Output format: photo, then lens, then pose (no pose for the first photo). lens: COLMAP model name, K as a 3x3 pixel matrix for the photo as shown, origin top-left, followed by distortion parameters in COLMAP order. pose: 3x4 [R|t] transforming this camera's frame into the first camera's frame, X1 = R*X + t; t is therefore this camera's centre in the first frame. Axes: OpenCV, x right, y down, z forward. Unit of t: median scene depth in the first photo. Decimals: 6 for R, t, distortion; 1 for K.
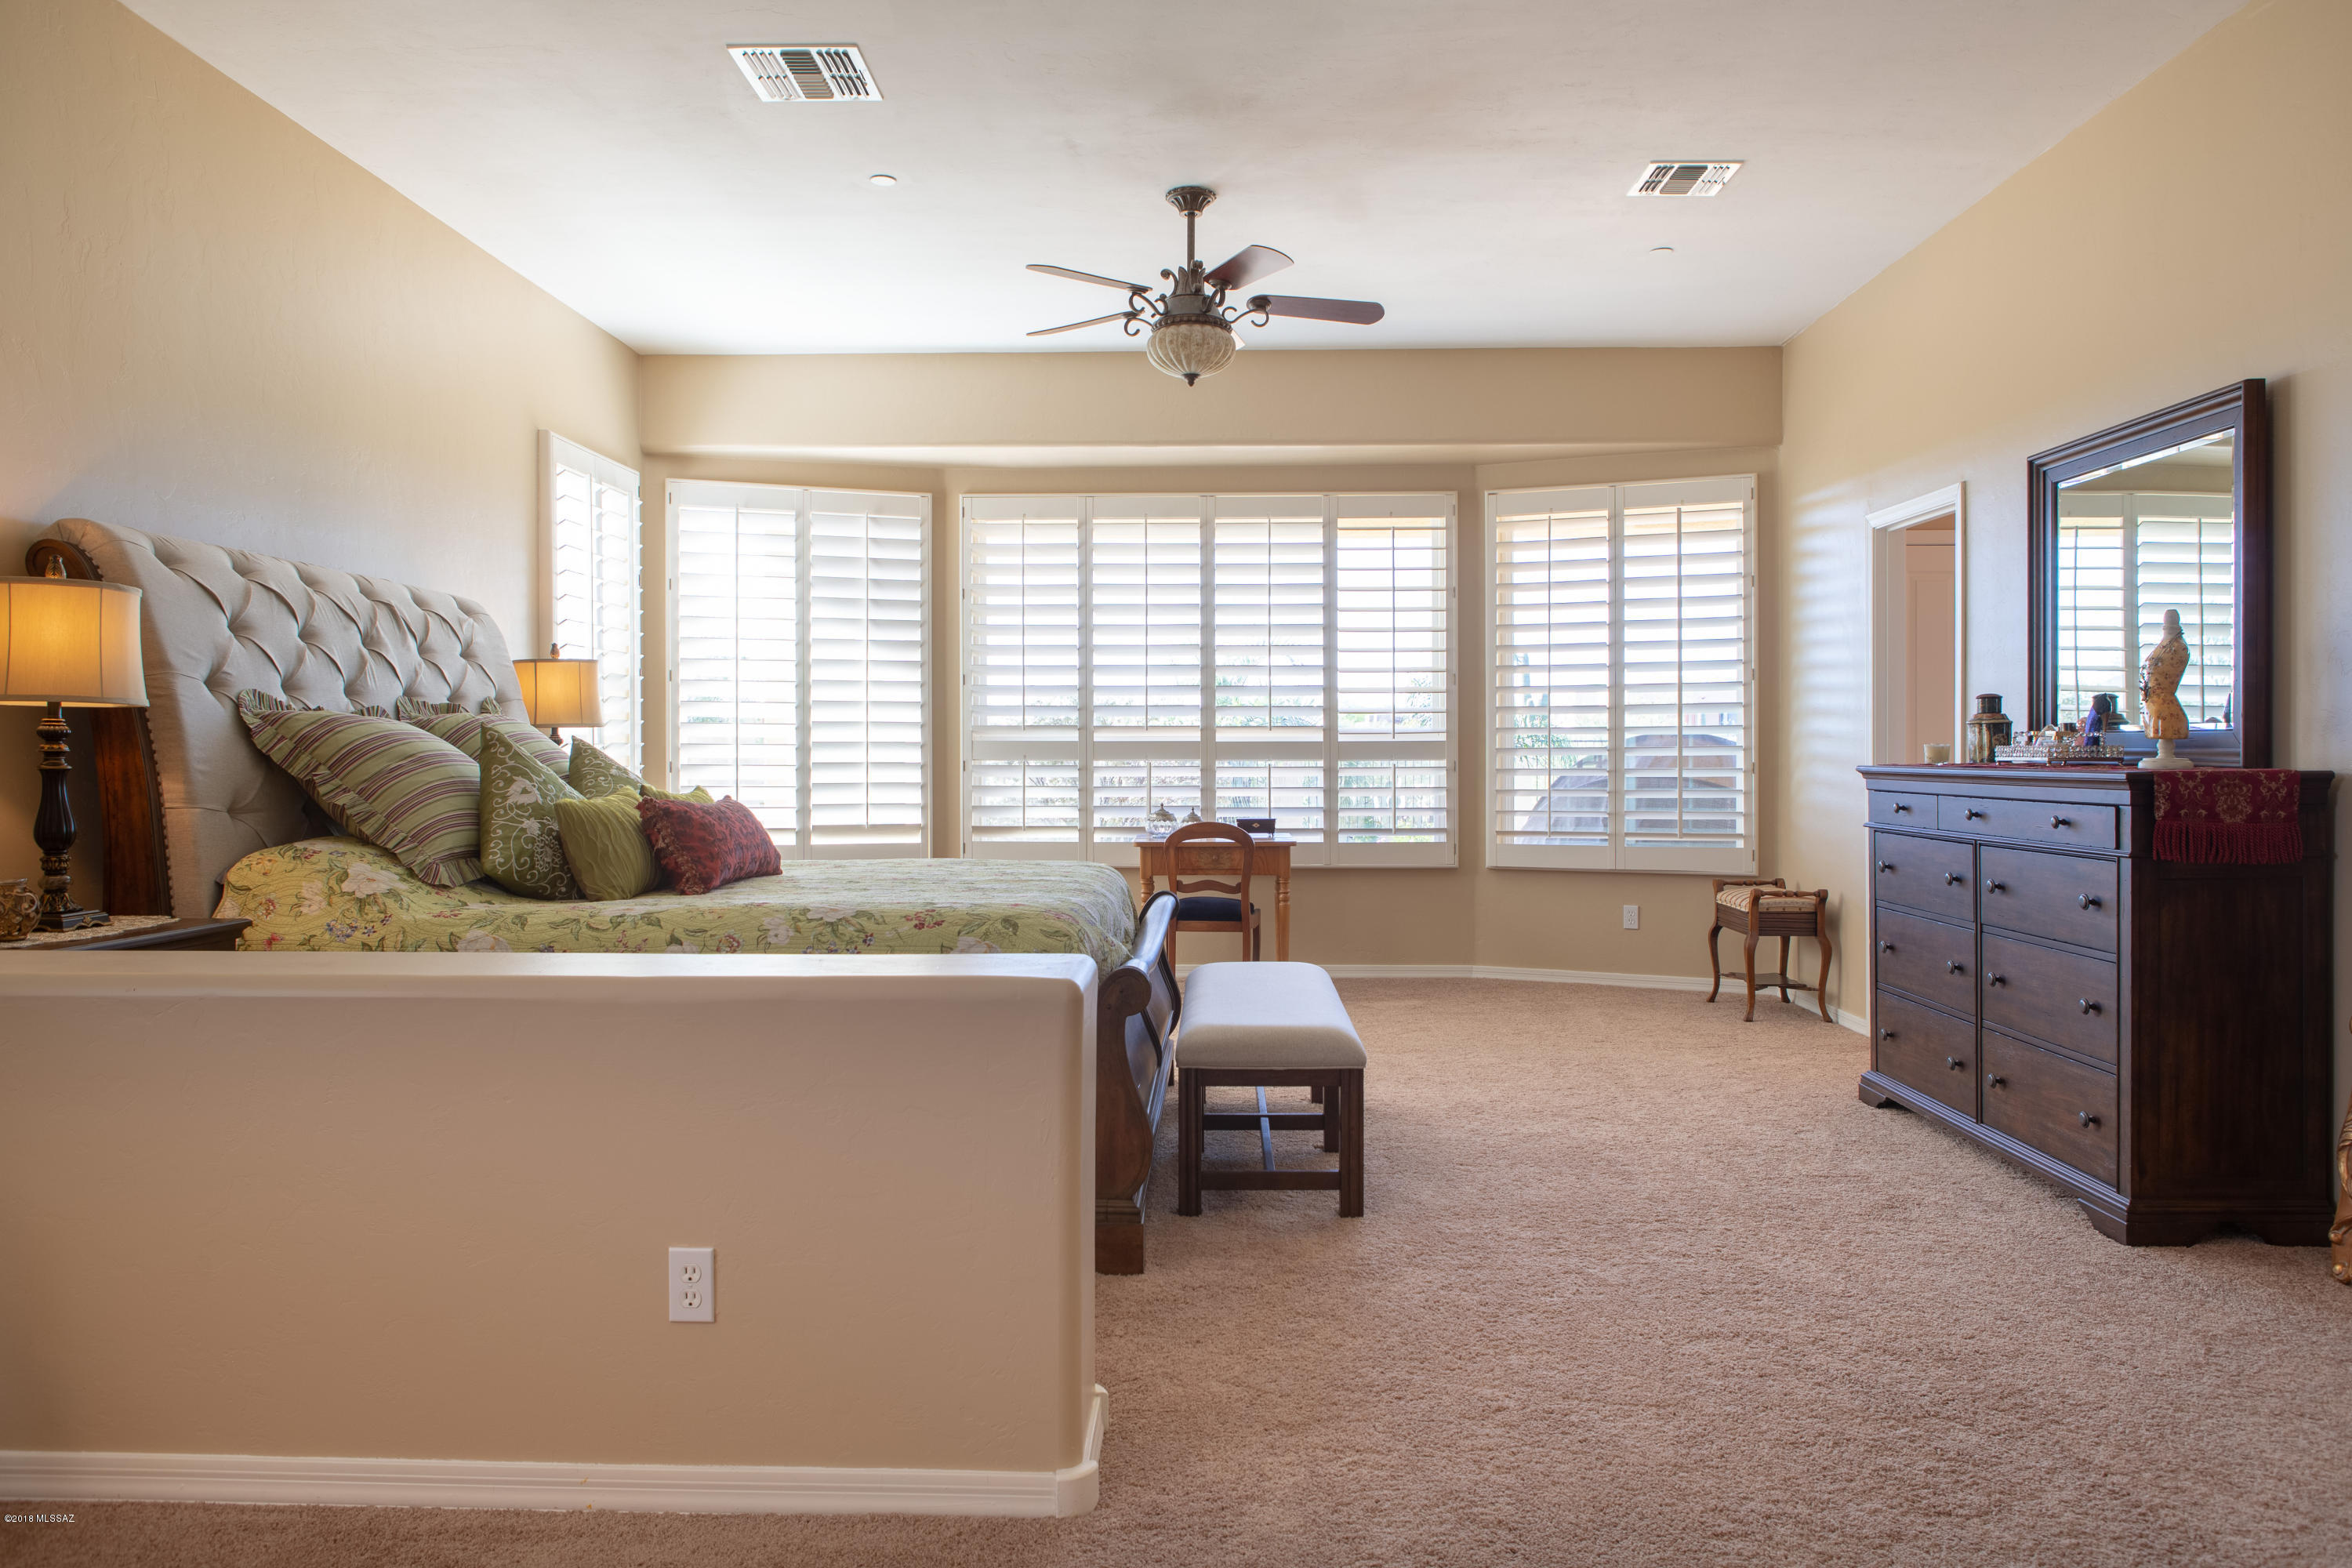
lens RADIAL K [[1589.5, 0, 1180.4], [0, 1589.5, 777.5], [0, 0, 1]] dist [-0.024207, 0.010180]
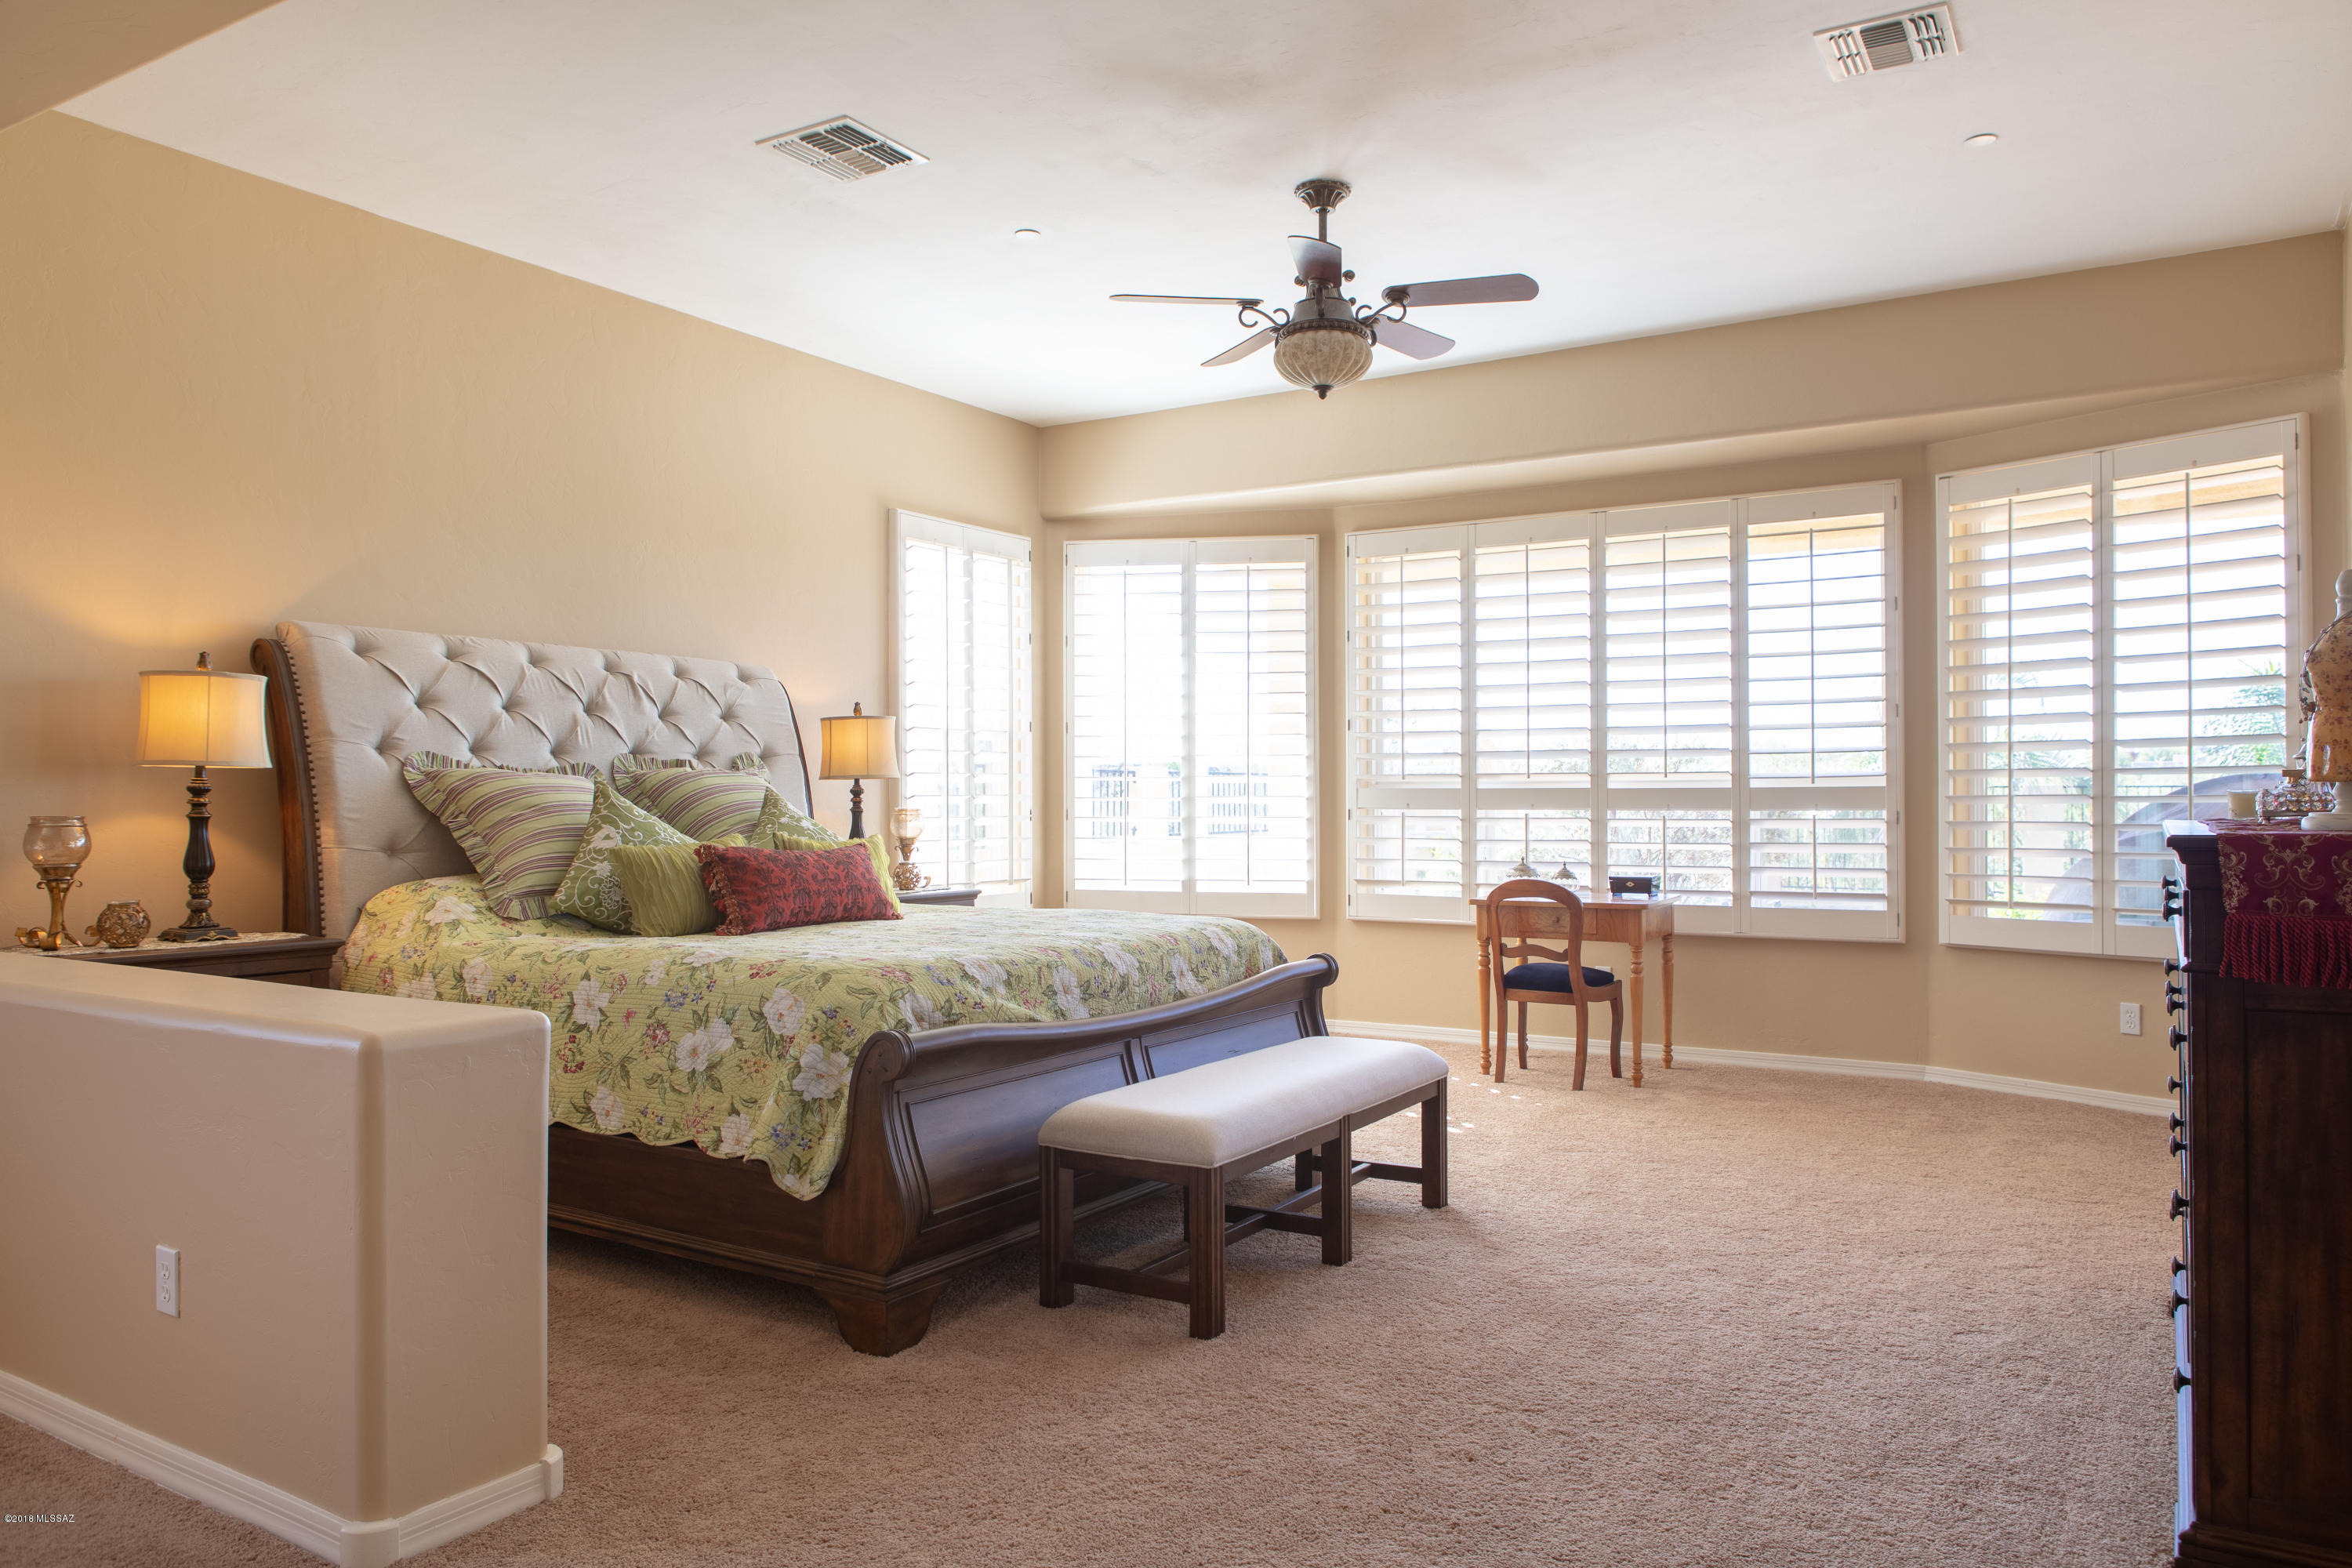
lens RADIAL K [[1589.6, 0, 1177.8], [0, 1589.6, 803.7], [0, 0, 1]] dist [-0.020910, 0.006473]
pose [[0.864126, 0.000137, -0.503276, 0.322797], [-0.006648, 0.999916, -0.011143, -0.003516], [0.503232, 0.012974, 0.864054, 0.145208]]
